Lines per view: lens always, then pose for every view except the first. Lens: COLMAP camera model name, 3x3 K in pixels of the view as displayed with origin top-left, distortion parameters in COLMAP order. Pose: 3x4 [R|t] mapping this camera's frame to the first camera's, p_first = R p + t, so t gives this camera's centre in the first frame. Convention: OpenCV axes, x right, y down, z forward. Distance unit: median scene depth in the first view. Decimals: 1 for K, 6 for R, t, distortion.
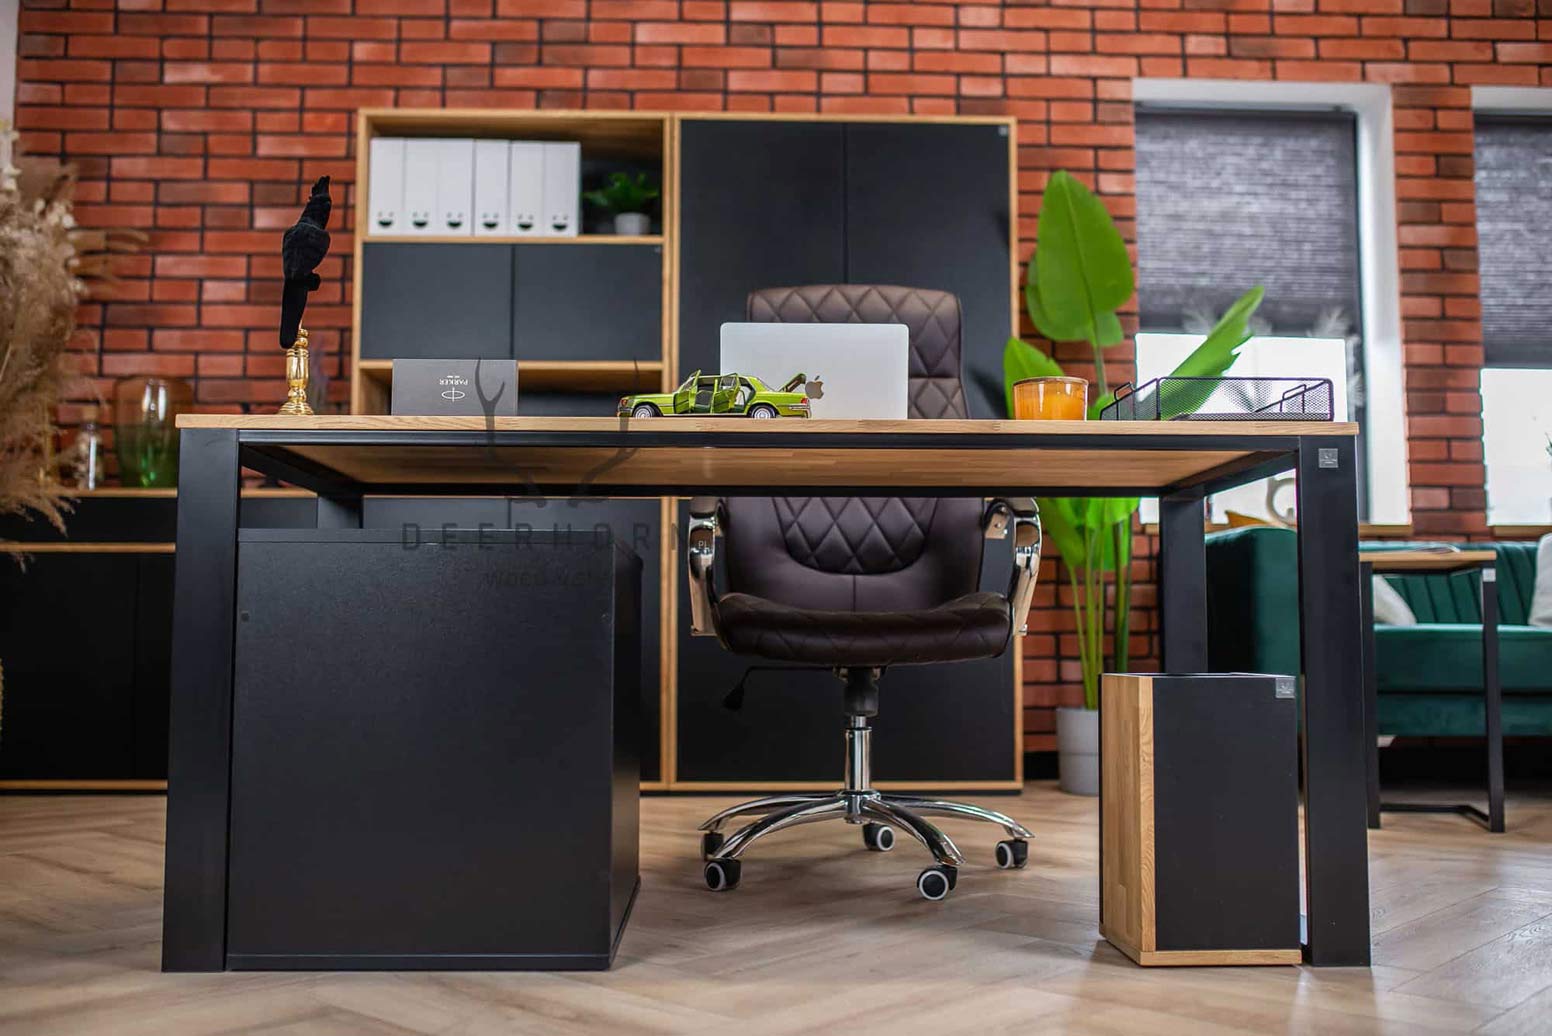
lens RADIAL K [[1496.3, 0, 776.5], [0, 1496.3, 520.1], [0, 0, 1]] dist [-0.068569, 0.097987]
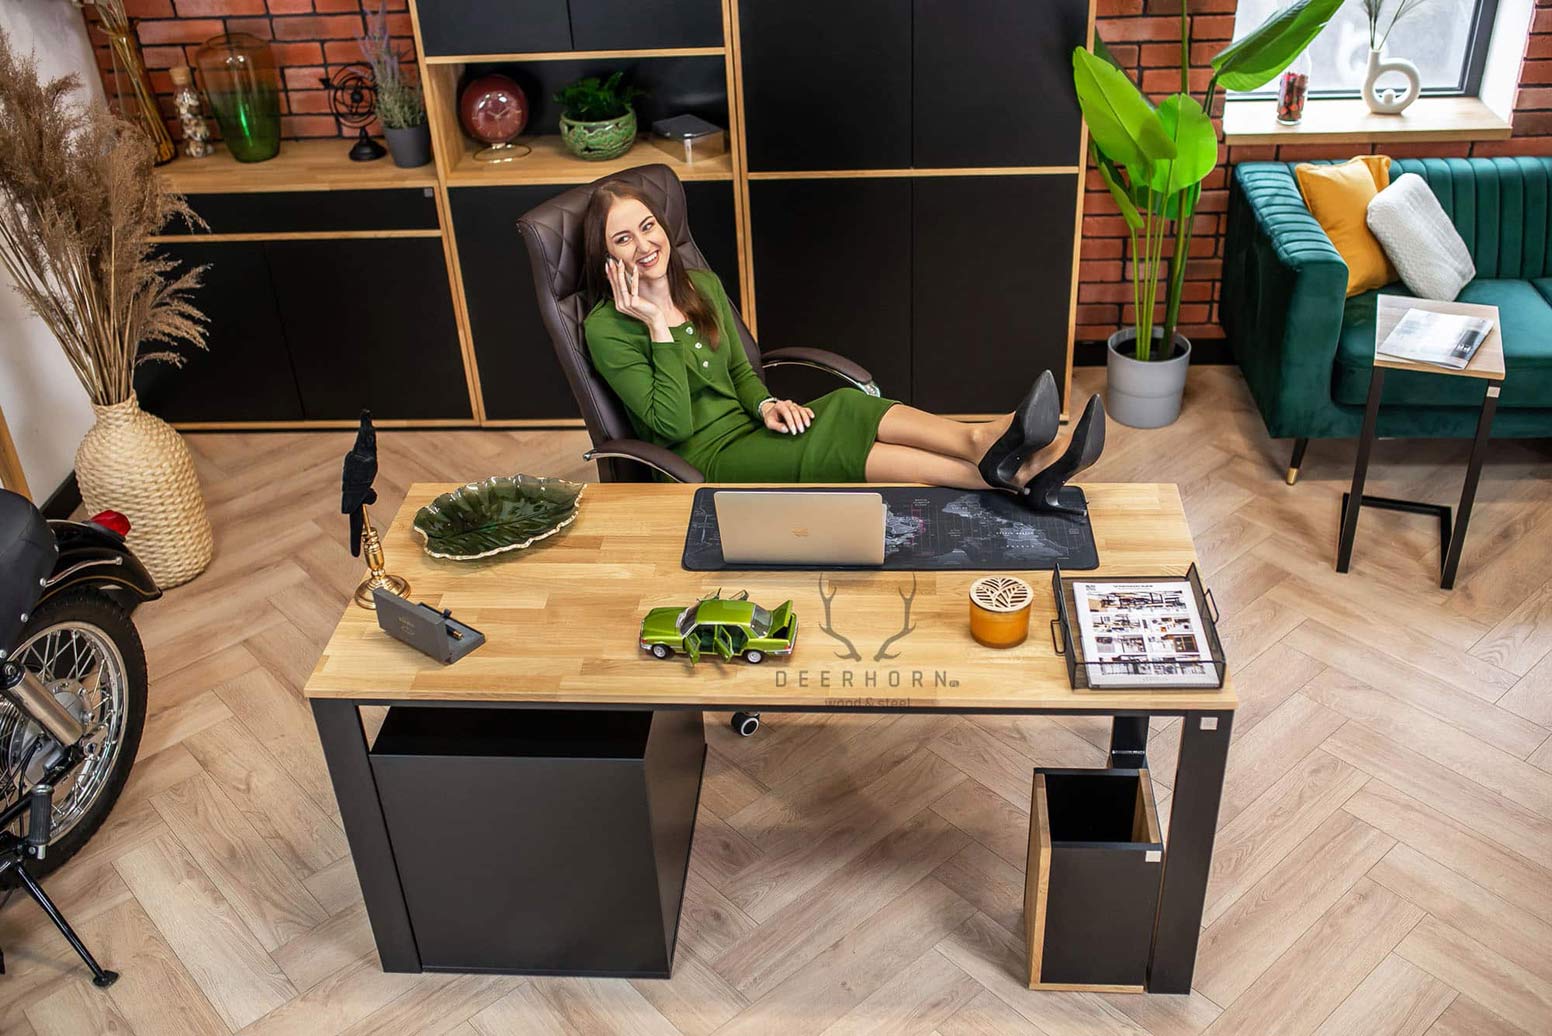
lens RADIAL K [[1490.2, 0, 776.0], [0, 1490.2, 518.0], [0, 0, 1]] dist [-0.069949, 0.098946]
pose [[0.993737, 0.015931, -0.110601, 0.064246], [0.054040, 0.797828, 0.600459, -0.404138], [0.097806, -0.602675, 0.791970, 0.041704]]
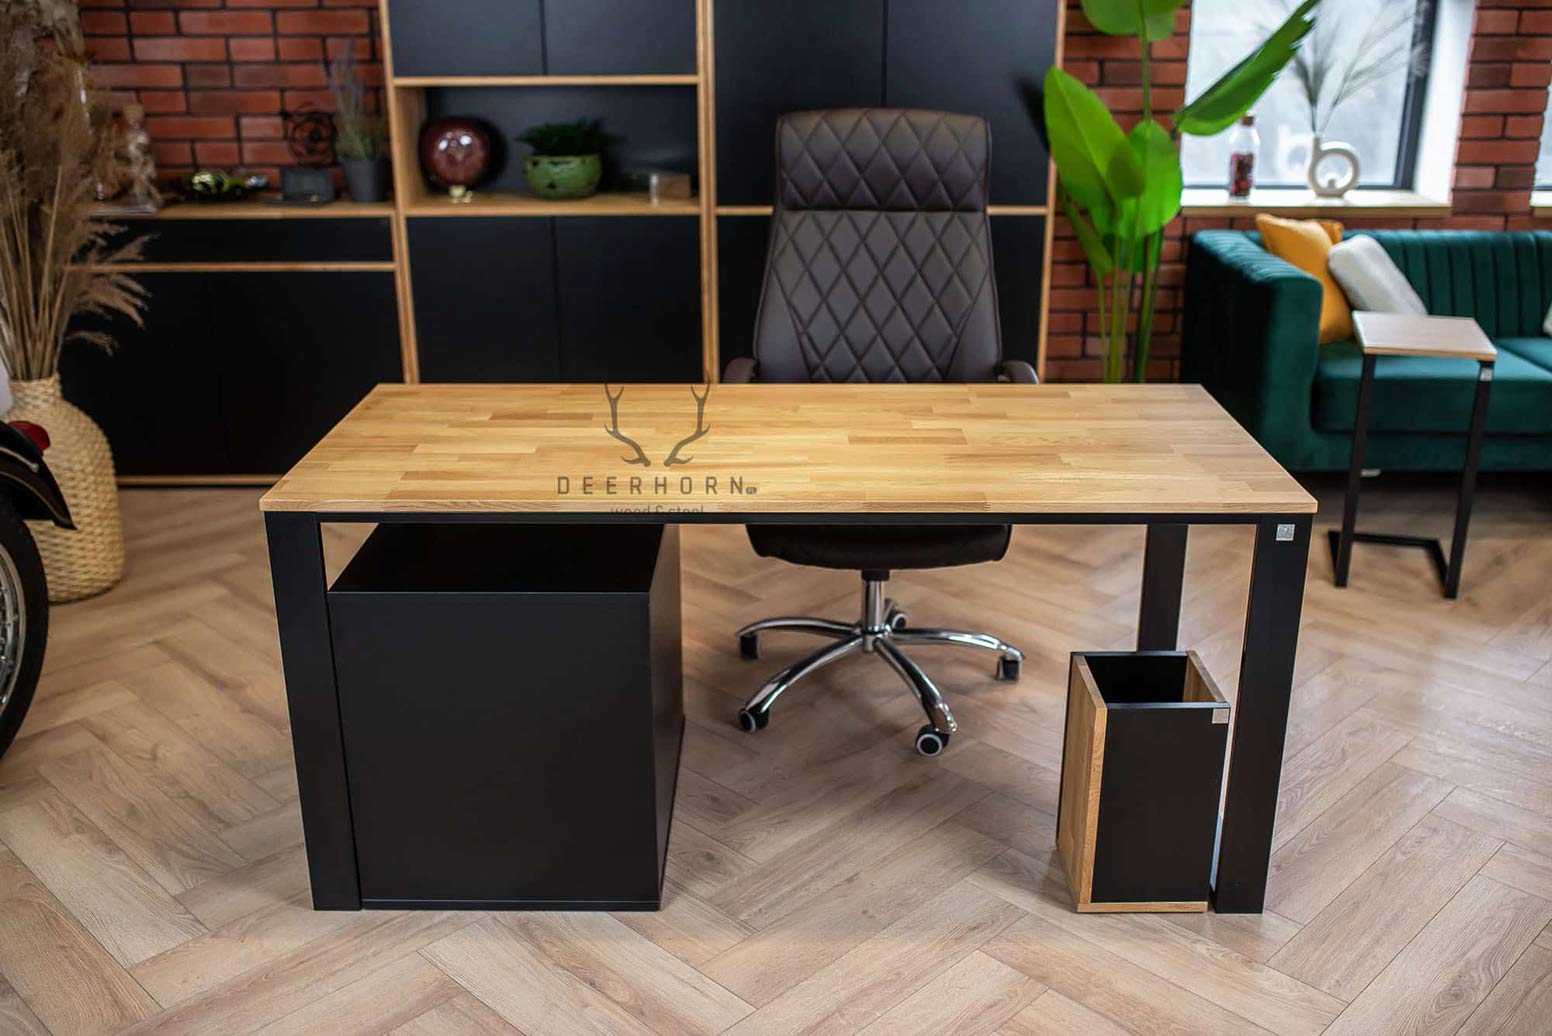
lens RADIAL K [[1490.2, 0, 776.0], [0, 1490.2, 518.0], [0, 0, 1]] dist [-0.069949, 0.098946]
pose [[0.999244, 0.009554, -0.037675, 0.013823], [0.006792, 0.911482, 0.411283, -0.220942], [0.038269, -0.411228, 0.910729, -0.008600]]
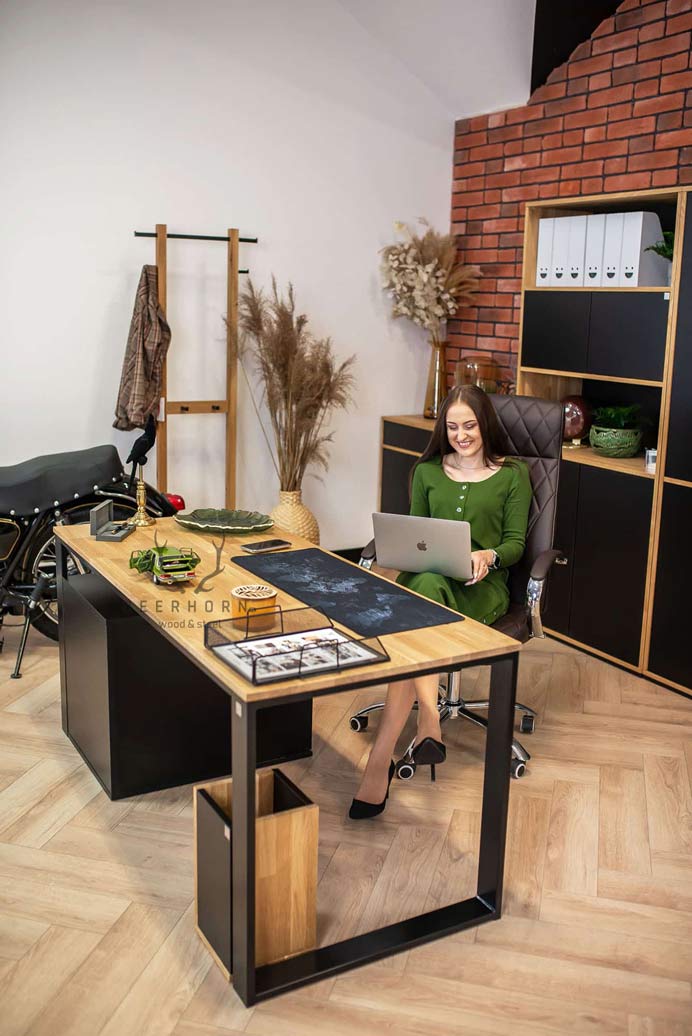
lens RADIAL K [[984.9, 0, 352.8], [0, 984.9, 513.1], [0, 0, 1]] dist [-0.070822, 0.104231]
pose [[0.474040, 0.196557, -0.858284, 0.535236], [0.043857, 0.968284, 0.245971, -0.203790], [0.879410, -0.154242, 0.450385, 0.297461]]
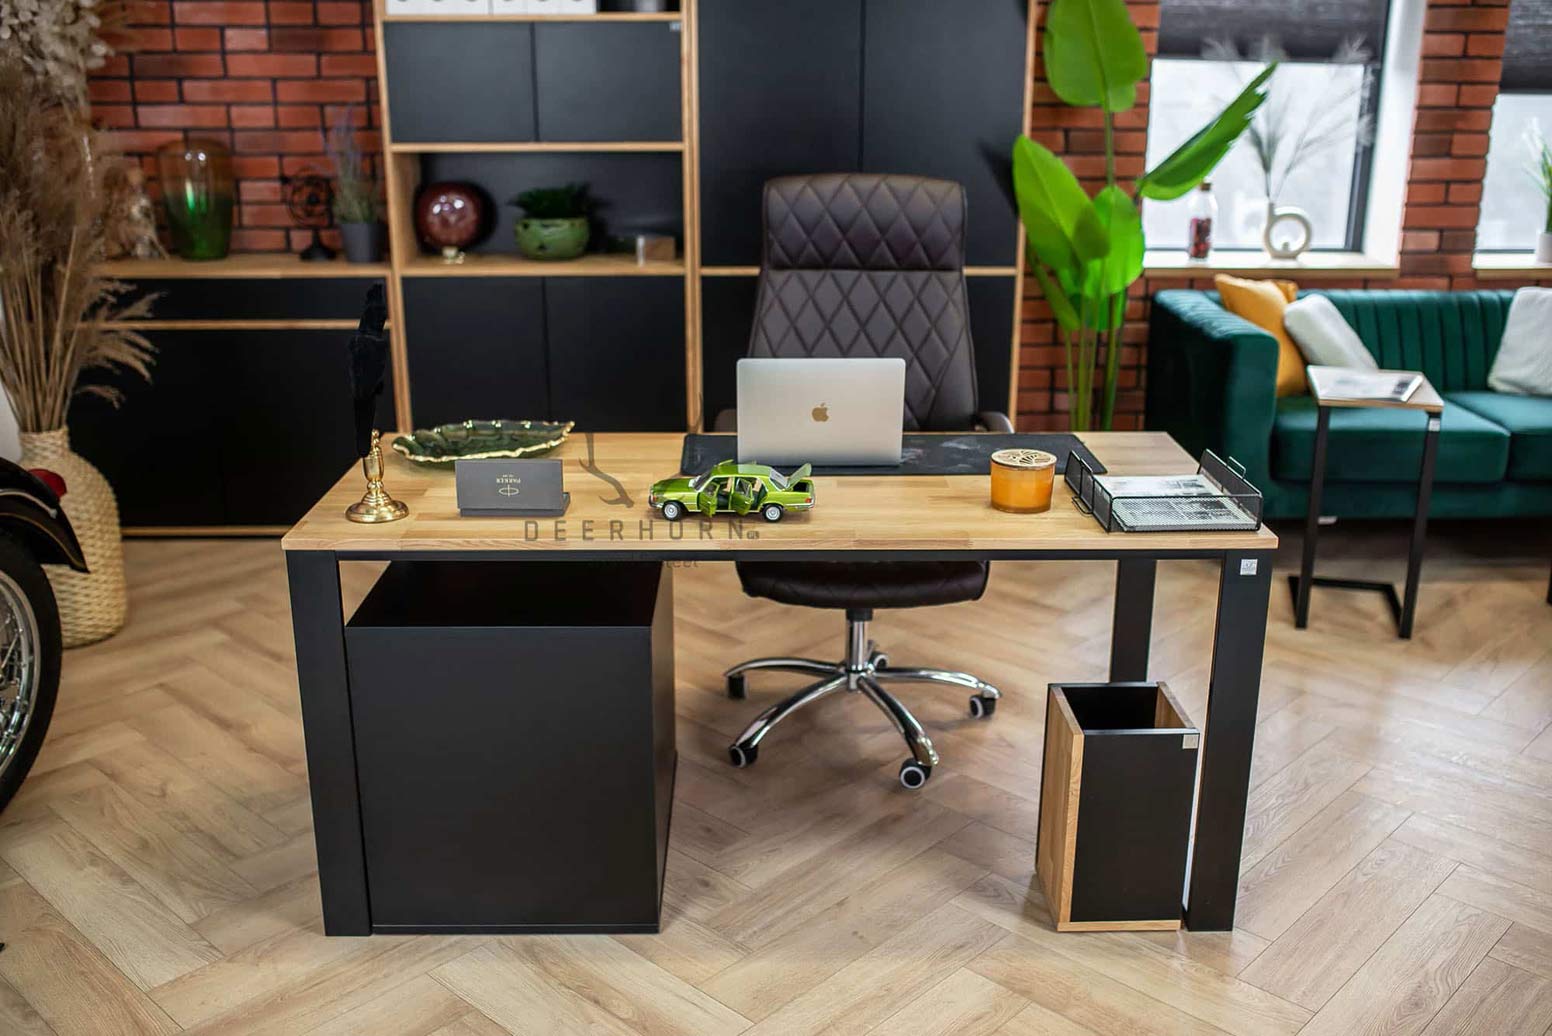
lens RADIAL K [[1475.5, 0, 776.0], [0, 1475.5, 518.0], [0, 0, 1]] dist [-0.070822, 0.104231]
pose [[0.999854, 0.005445, -0.016220, 0.005364], [0.001009, 0.927602, 0.373568, -0.223646], [0.017080, -0.373530, 0.927461, -0.034528]]
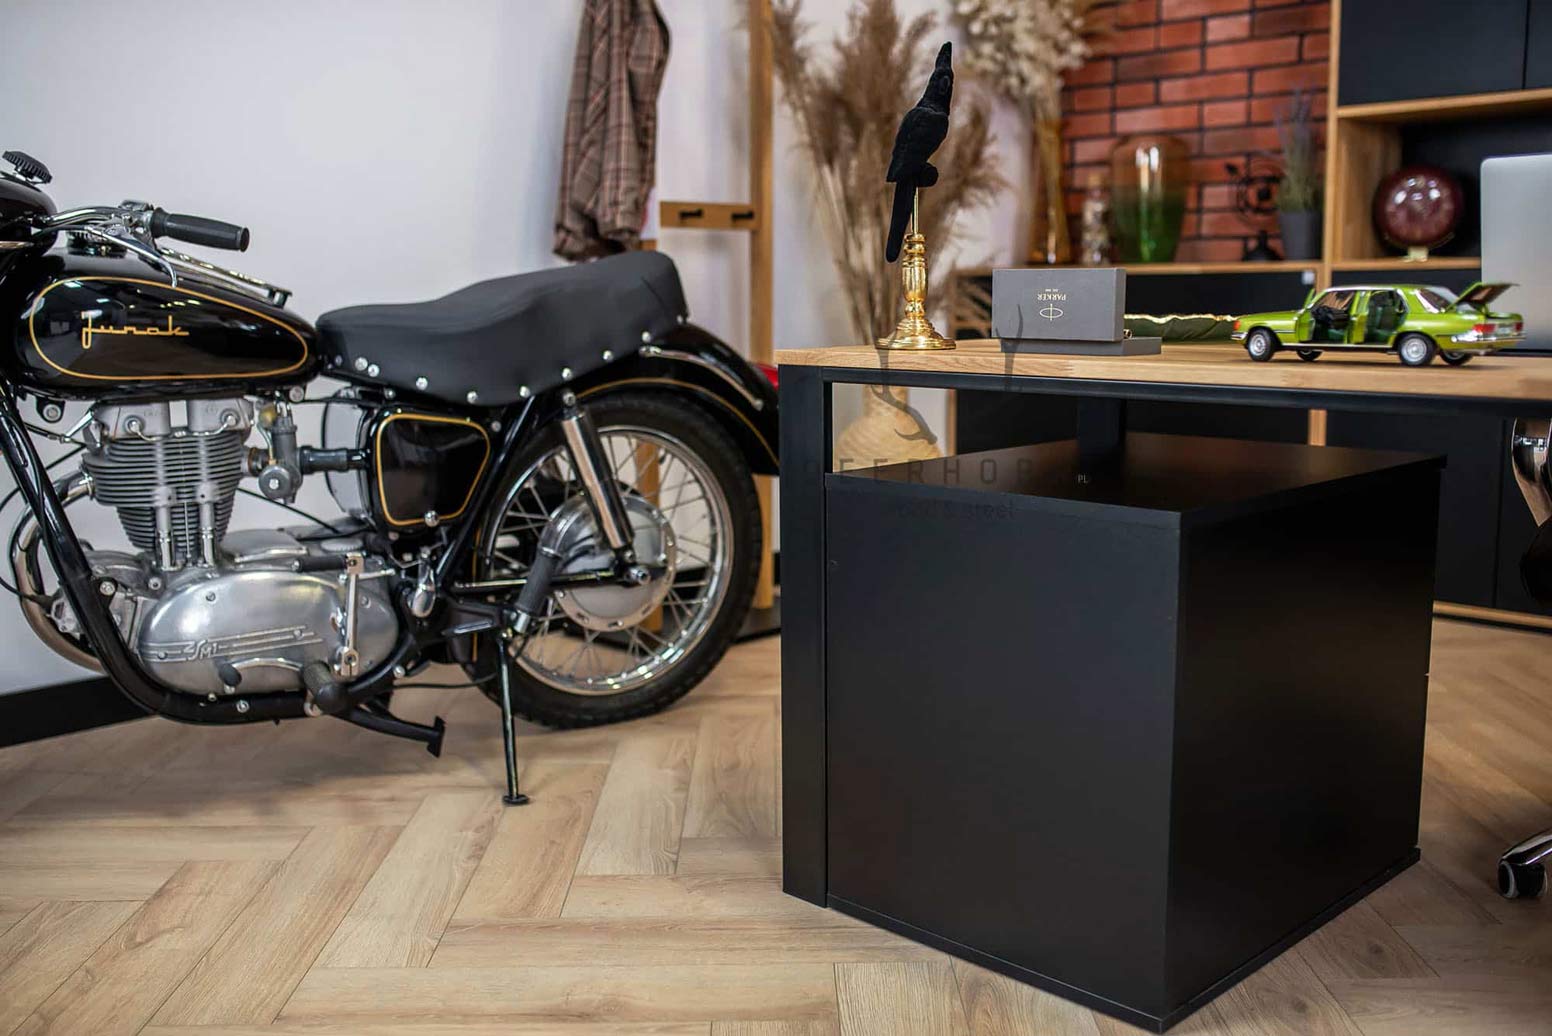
lens RADIAL K [[1490.2, 0, 776.0], [0, 1490.2, 518.0], [0, 0, 1]] dist [-0.069949, 0.098946]
pose [[0.677330, 0.104256, -0.728254, 0.130312], [0.072738, 0.975567, 0.207312, -0.069555], [0.732074, -0.193390, 0.653198, 0.149685]]
